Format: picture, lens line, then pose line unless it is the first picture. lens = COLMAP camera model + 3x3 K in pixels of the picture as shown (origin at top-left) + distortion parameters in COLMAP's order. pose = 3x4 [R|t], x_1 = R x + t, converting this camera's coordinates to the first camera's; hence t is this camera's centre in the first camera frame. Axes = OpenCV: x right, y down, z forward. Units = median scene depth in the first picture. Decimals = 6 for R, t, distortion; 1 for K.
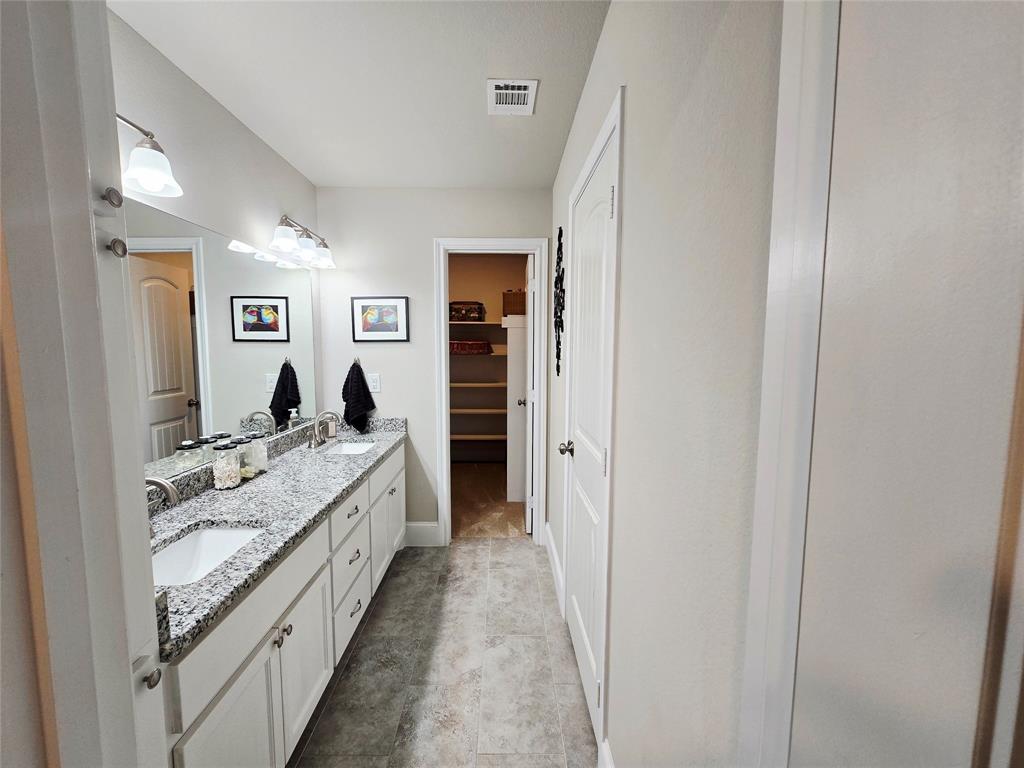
lens RADIAL K [[419.0, 0, 509.1], [0, 419.0, 383.9], [0, 0, 1]] dist [-0.003391, -0.000315]
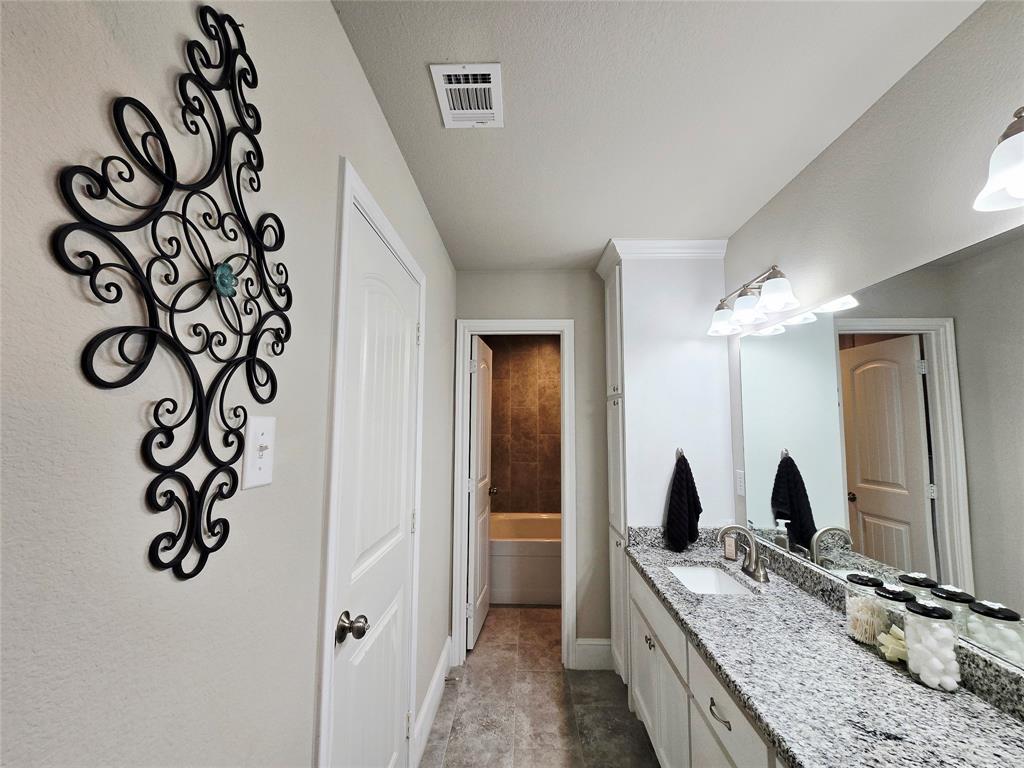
lens RADIAL K [[419.0, 0, 509.1], [0, 419.0, 383.9], [0, 0, 1]] dist [-0.003391, -0.000315]
pose [[-0.998854, -0.002358, 0.047809, -0.098999], [-0.002406, 0.999997, -0.000952, -0.184839], [-0.047806, -0.001066, -0.998856, 1.730645]]
